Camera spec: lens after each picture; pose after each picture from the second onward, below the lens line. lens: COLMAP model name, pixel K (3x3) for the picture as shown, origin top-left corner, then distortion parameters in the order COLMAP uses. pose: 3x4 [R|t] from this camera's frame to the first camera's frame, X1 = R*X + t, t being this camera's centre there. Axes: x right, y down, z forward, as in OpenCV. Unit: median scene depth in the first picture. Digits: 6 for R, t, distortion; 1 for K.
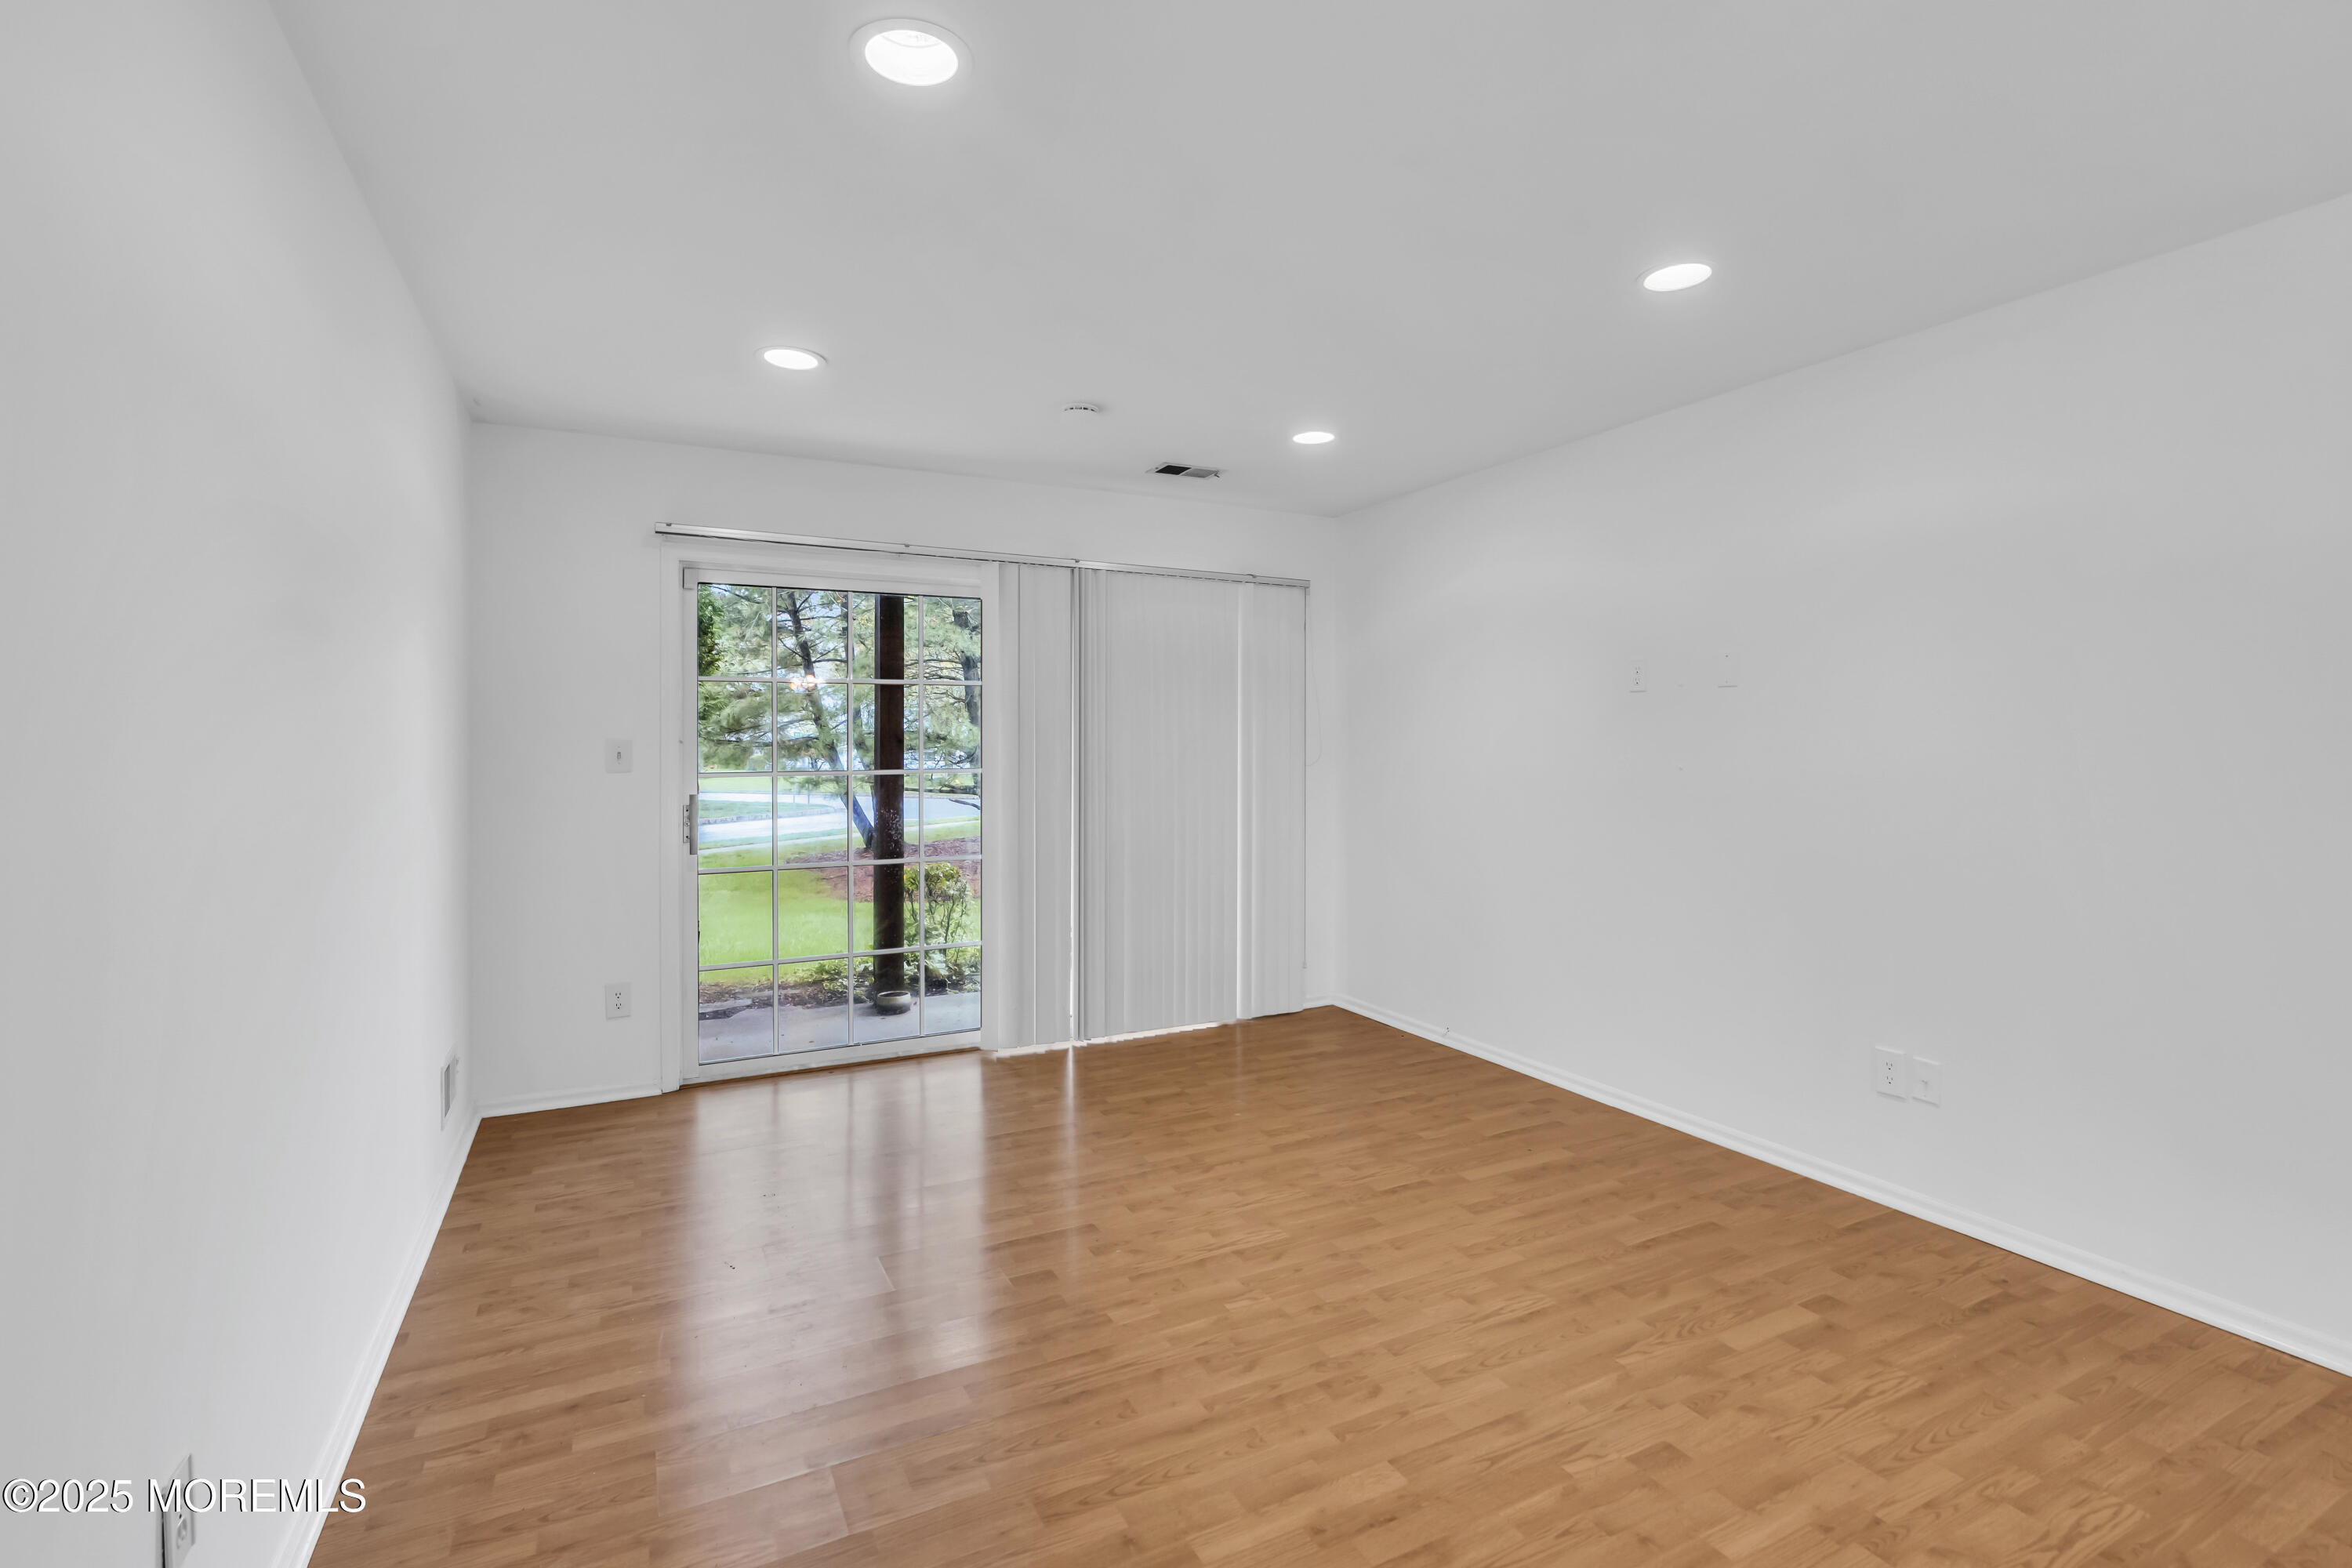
lens RADIAL K [[1082.5, 0, 1185.7], [0, 1082.5, 763.6], [0, 0, 1]] dist [-0.002997, 0.000394]
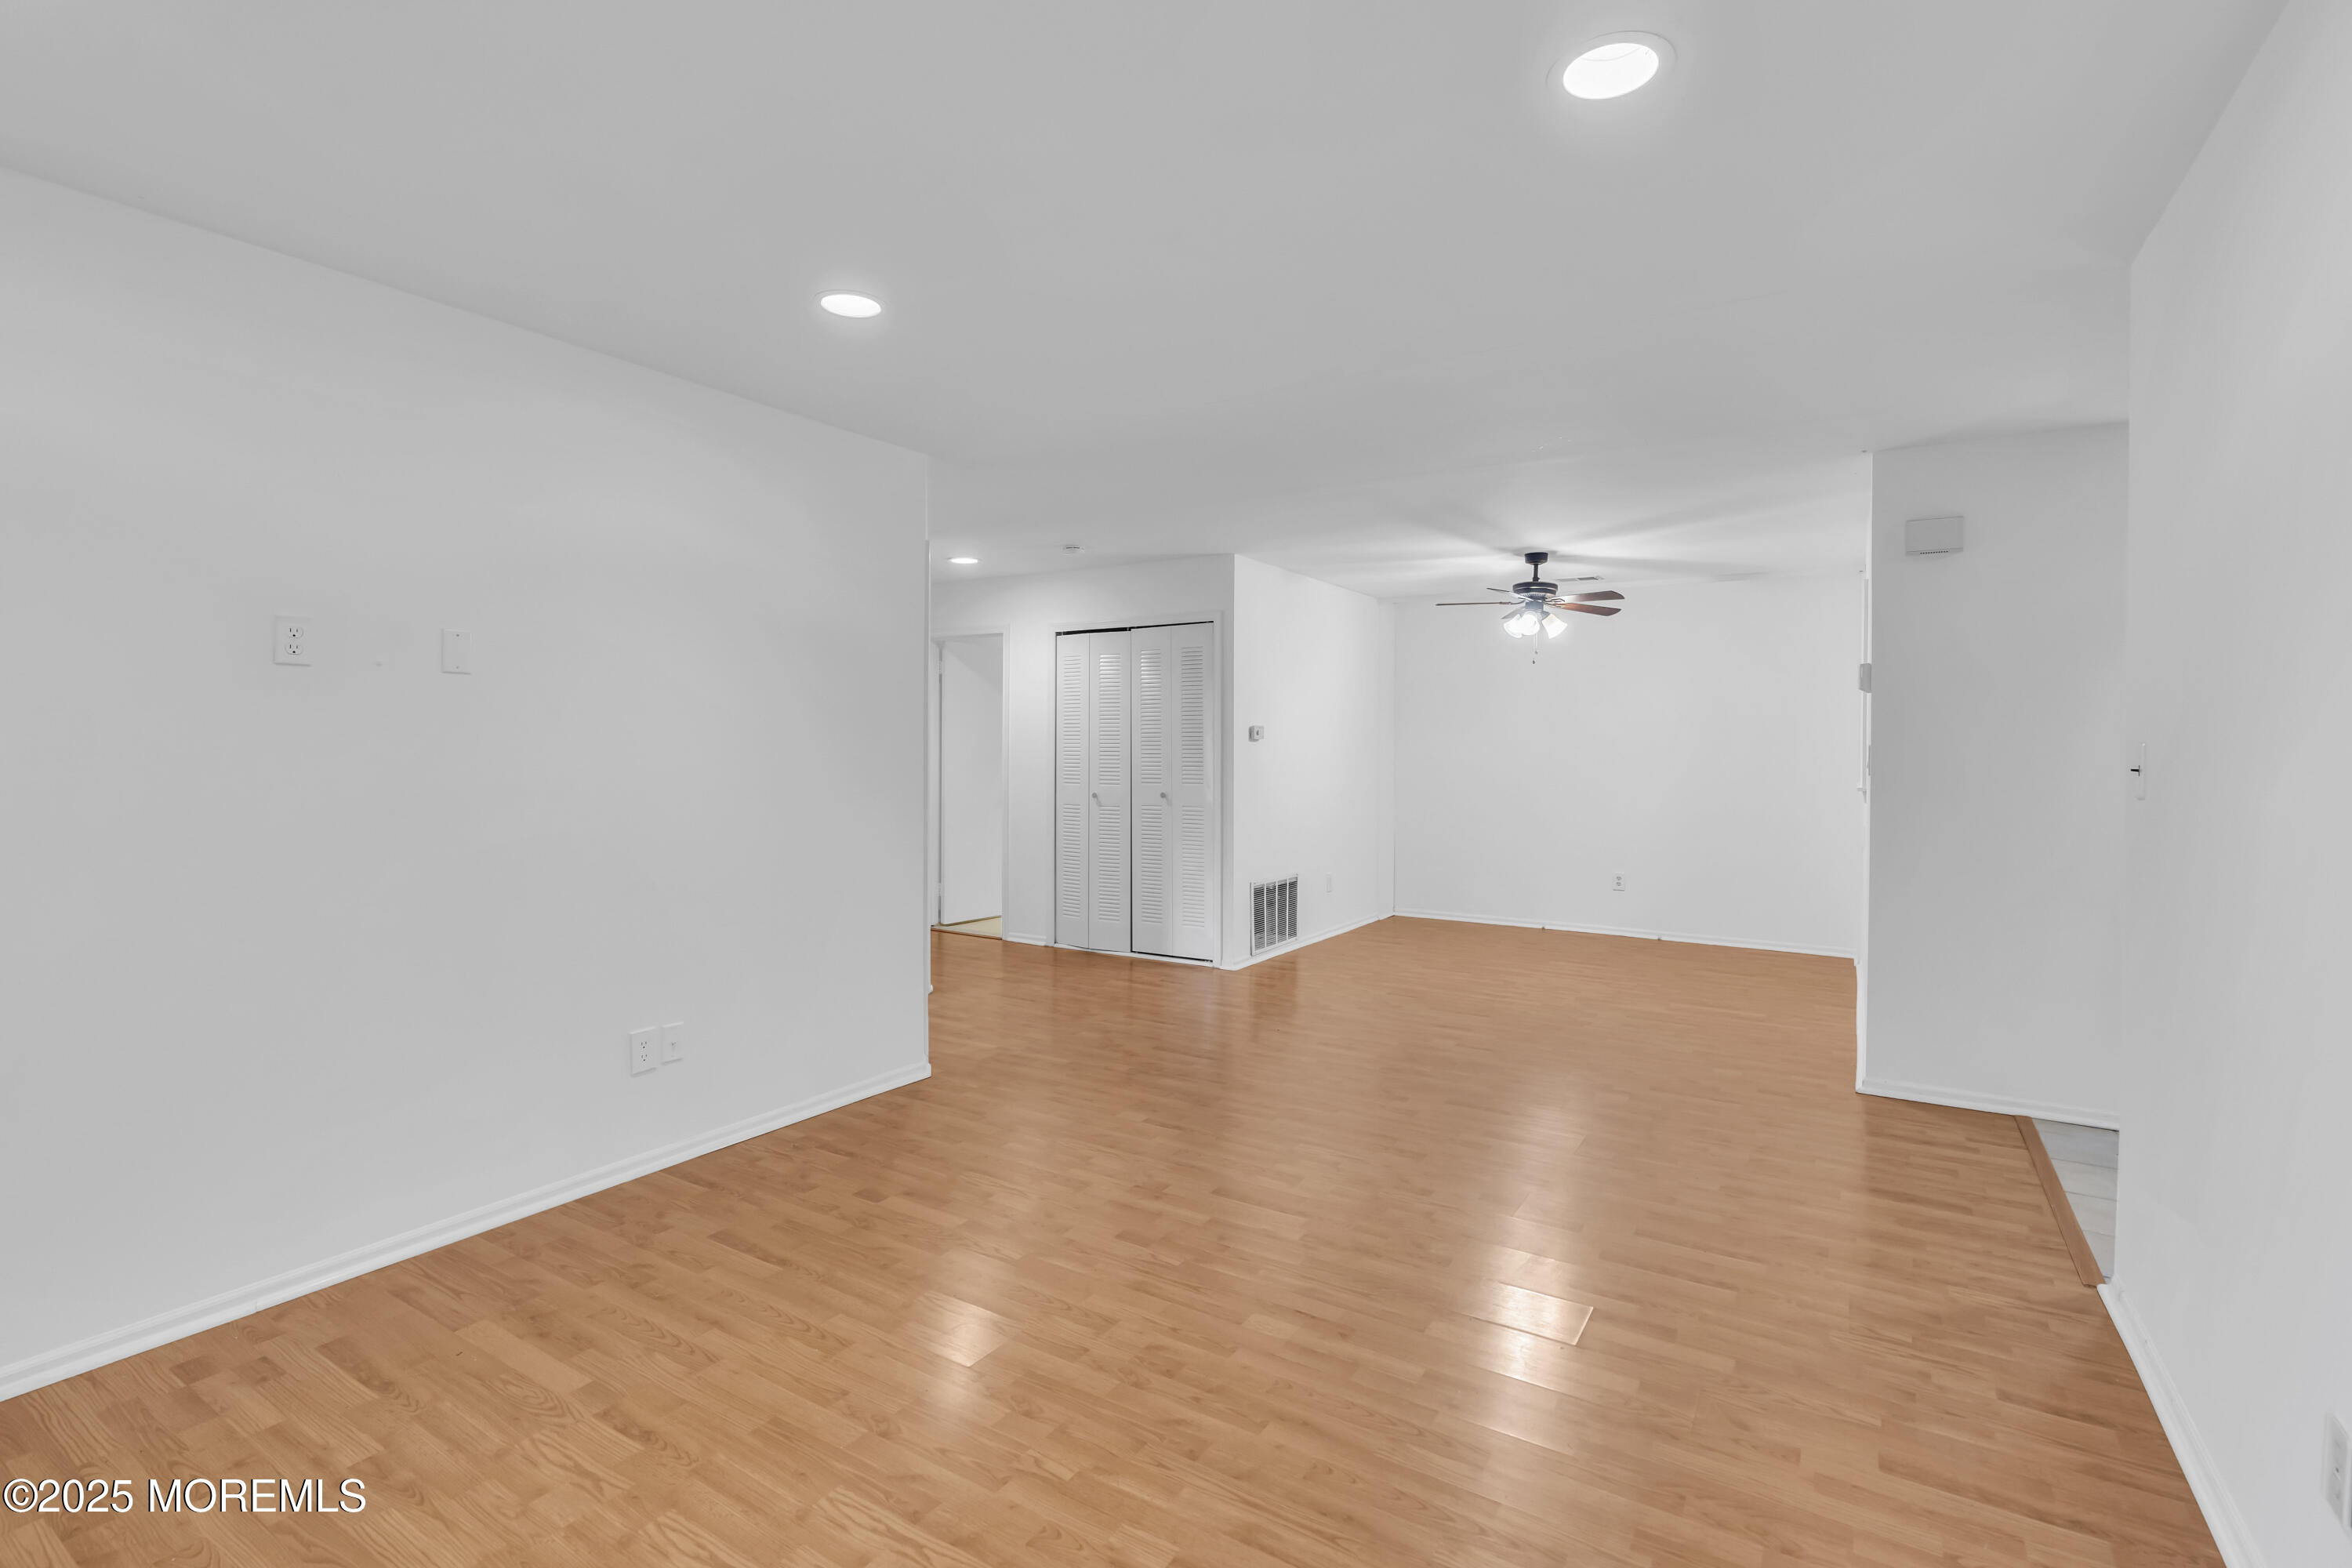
lens RADIAL K [[1088.2, 0, 1180.5], [0, 1088.2, 753.1], [0, 0, 1]] dist [0.002250, 0.000774]
pose [[-0.505397, -0.008636, 0.862844, -0.601980], [0.010496, 0.999814, 0.016155, -0.022856], [-0.862823, 0.017221, -0.505213, 1.187084]]
